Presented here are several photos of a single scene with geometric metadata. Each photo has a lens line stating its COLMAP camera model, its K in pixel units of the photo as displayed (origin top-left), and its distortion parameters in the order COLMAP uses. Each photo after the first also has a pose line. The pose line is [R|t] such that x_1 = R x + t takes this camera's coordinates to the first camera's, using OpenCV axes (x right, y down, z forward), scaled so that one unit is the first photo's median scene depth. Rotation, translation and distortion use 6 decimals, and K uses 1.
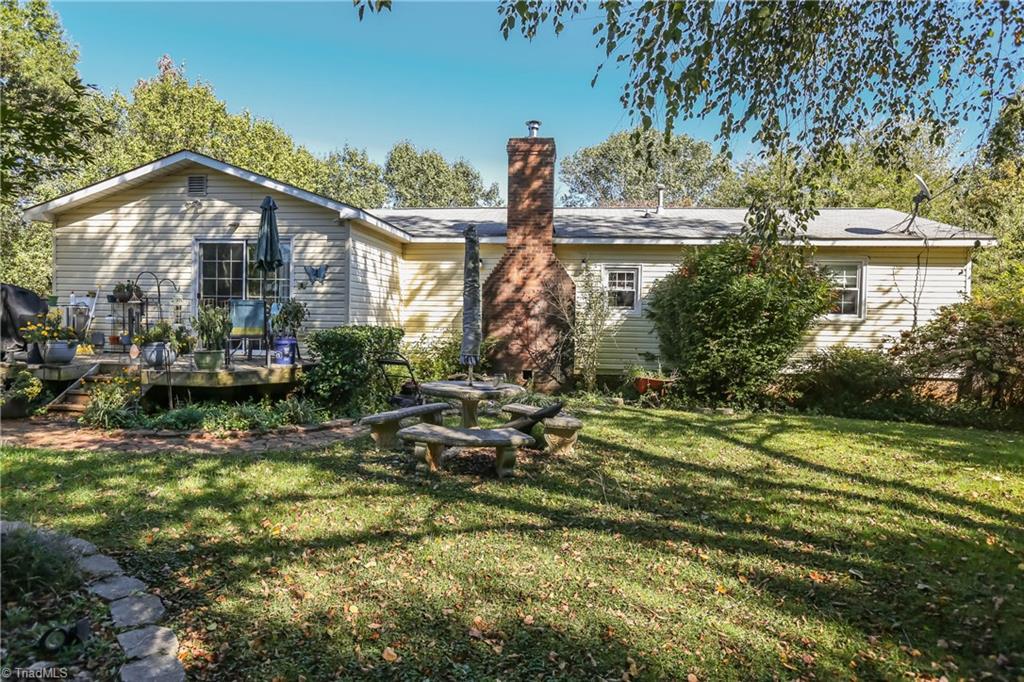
lens RADIAL K [[575.6, 0, 515.5], [0, 575.6, 329.4], [0, 0, 1]] dist [-0.014246, 0.001537]
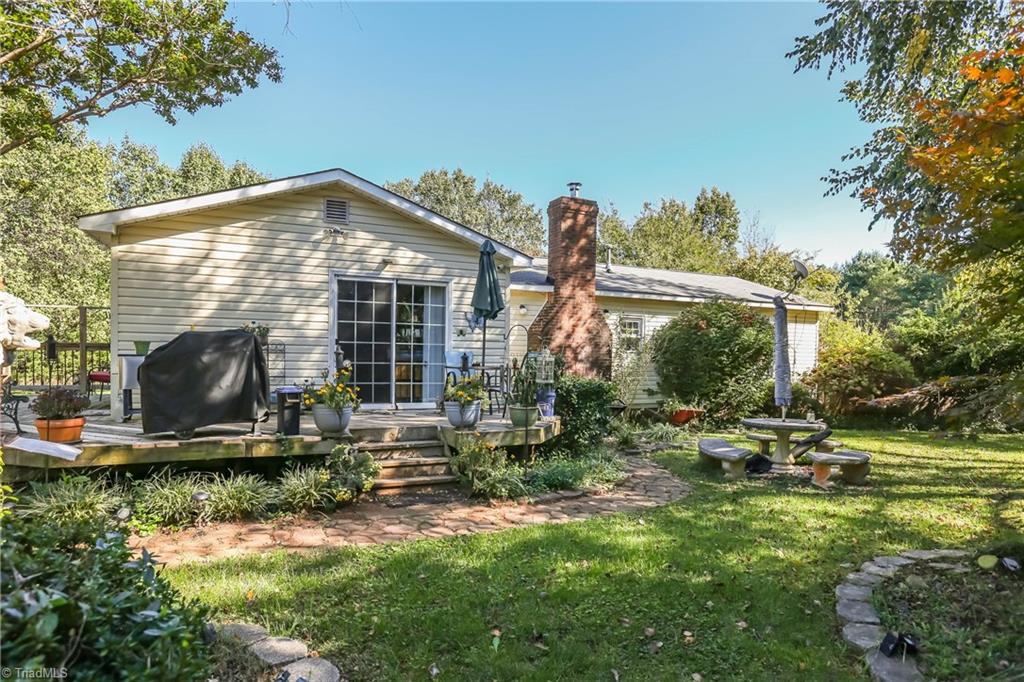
lens RADIAL K [[574.0, 0, 516.9], [0, 574.0, 371.0], [0, 0, 1]] dist [-0.006639, -0.000949]
pose [[0.853751, -0.021472, 0.520238, -0.655640], [0.014831, 0.999747, 0.016925, -0.022785], [-0.520470, -0.006734, 0.853854, 0.120354]]
